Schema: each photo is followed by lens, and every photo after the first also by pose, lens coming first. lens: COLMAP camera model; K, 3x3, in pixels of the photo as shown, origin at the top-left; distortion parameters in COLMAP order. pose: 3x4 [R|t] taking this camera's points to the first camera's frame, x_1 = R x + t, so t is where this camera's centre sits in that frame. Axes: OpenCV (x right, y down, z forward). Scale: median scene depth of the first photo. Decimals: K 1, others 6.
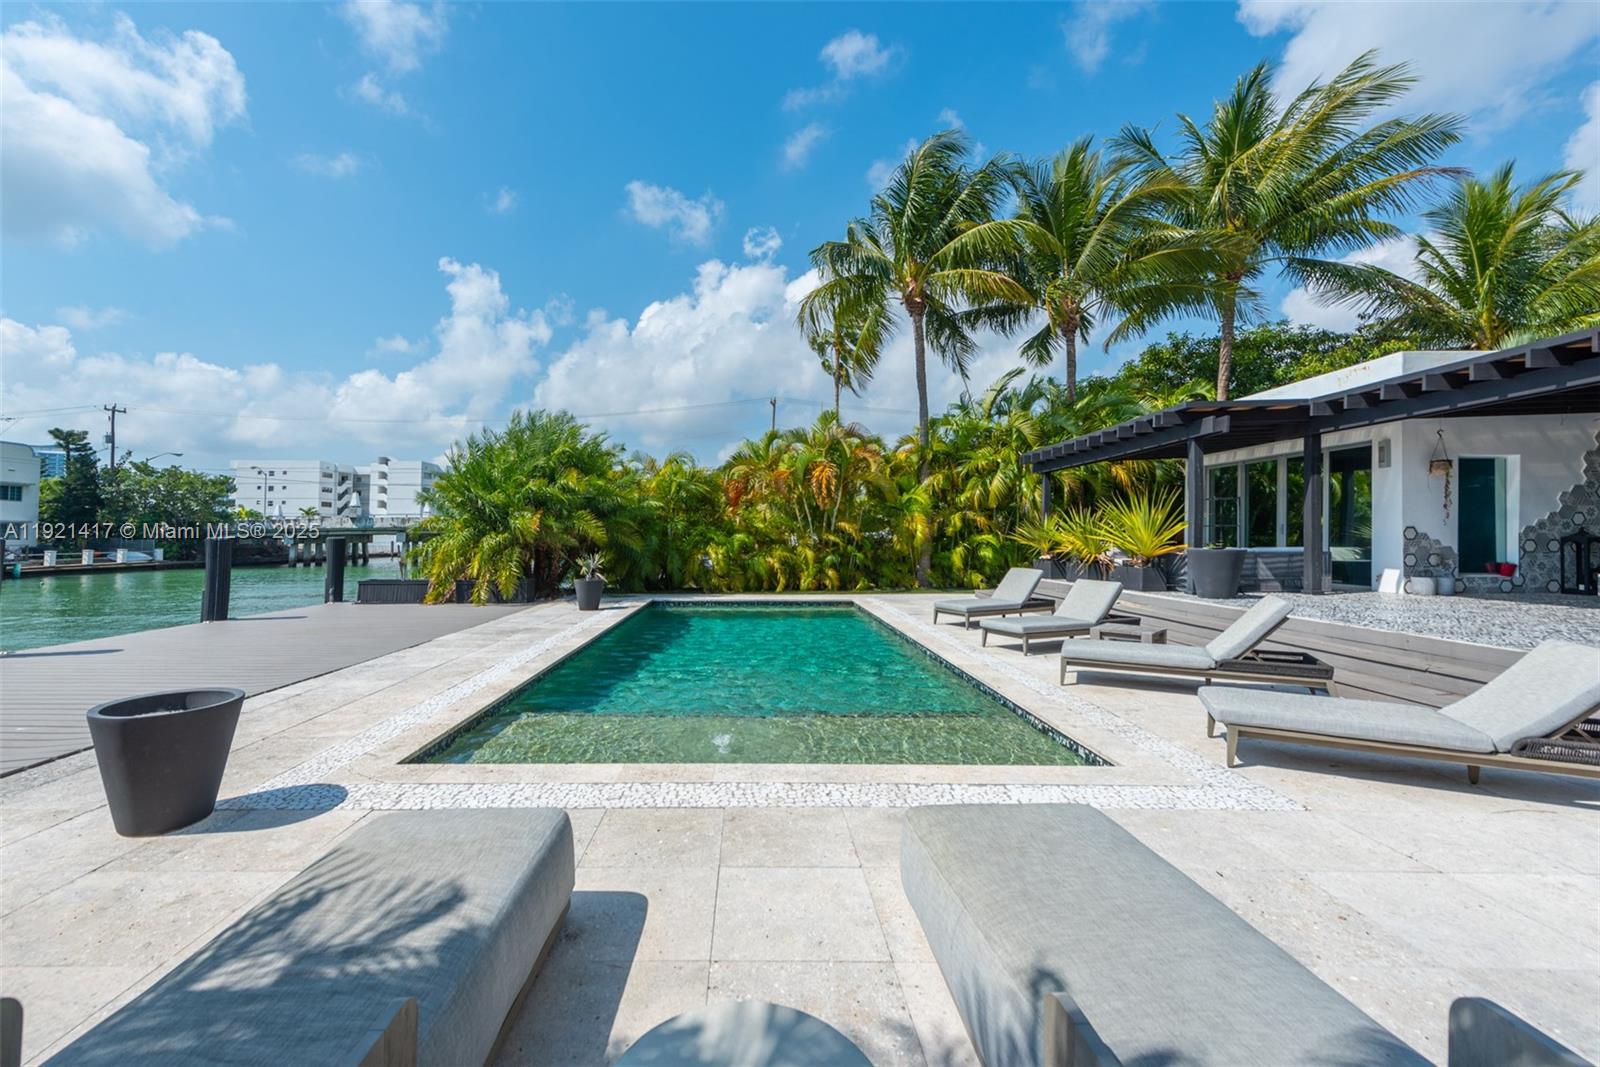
lens RADIAL K [[643.3, 0, 753.5], [0, 643.3, 528.7], [0, 0, 1]] dist [0.012748, 0.000049]
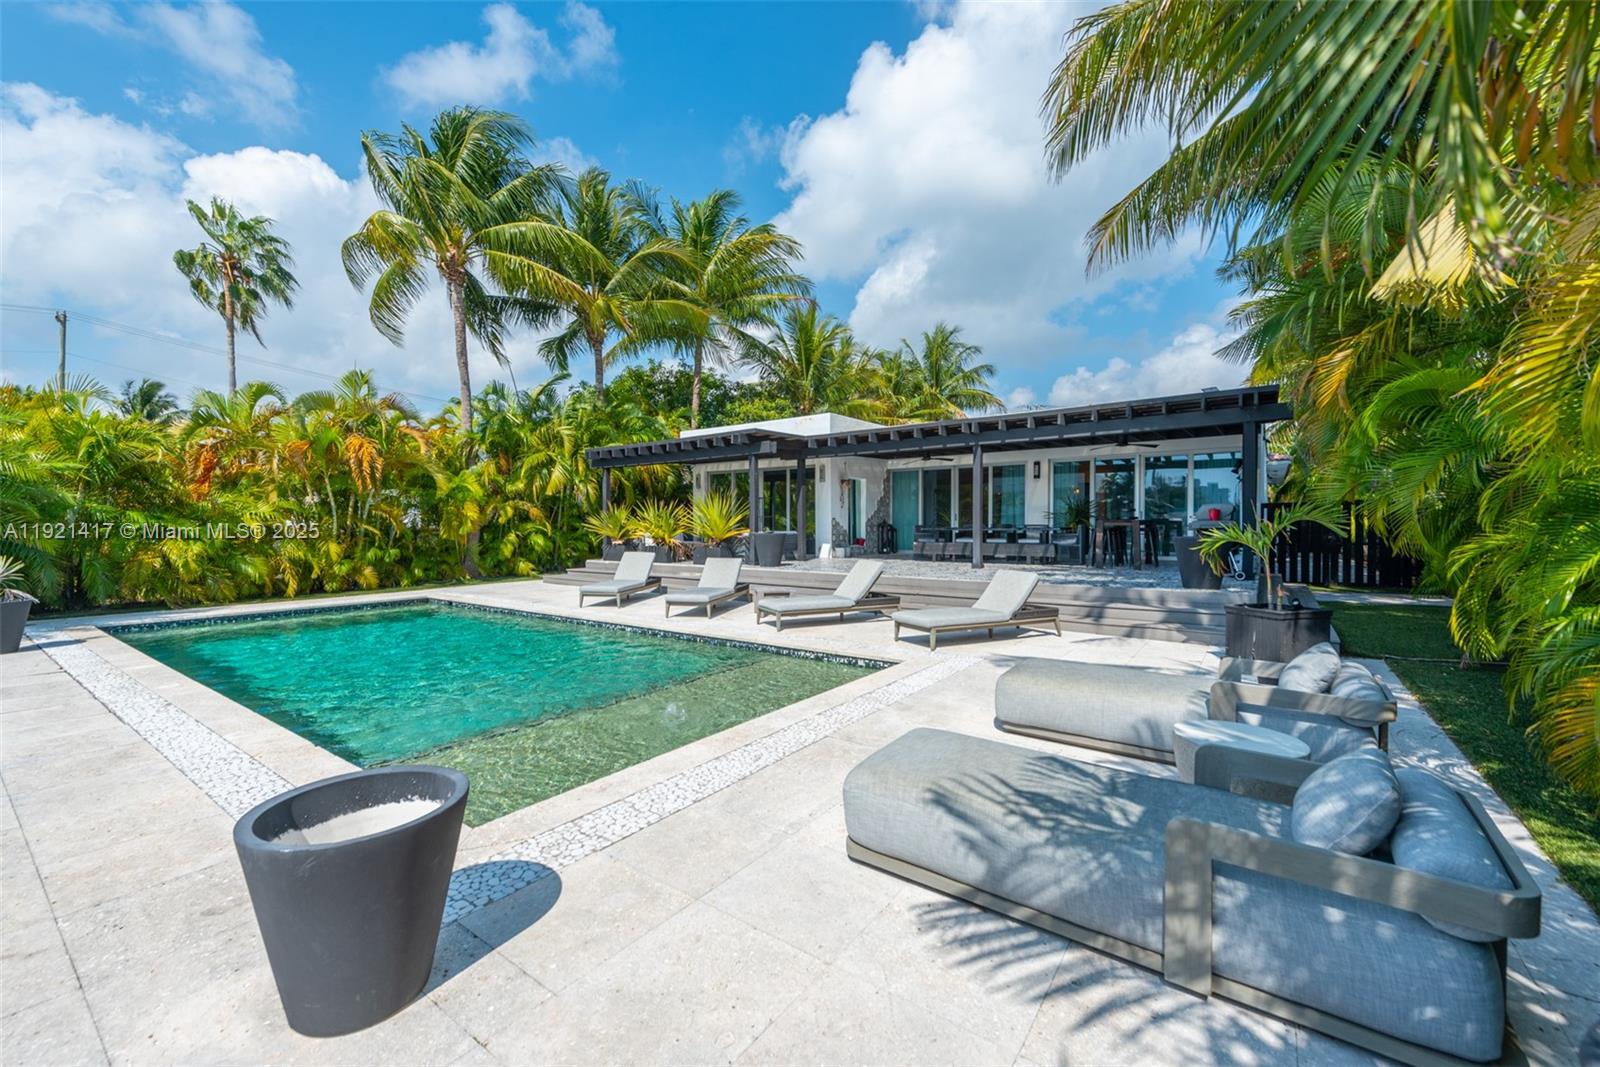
lens RADIAL K [[633.9, 0, 791.8], [0, 633.9, 539.8], [0, 0, 1]] dist [0.001132, -0.000010]
pose [[0.591790, -0.021181, 0.805814, -0.369825], [-0.006505, 0.999497, 0.031050, 0.002290], [-0.806066, -0.023616, 0.591355, 0.111084]]
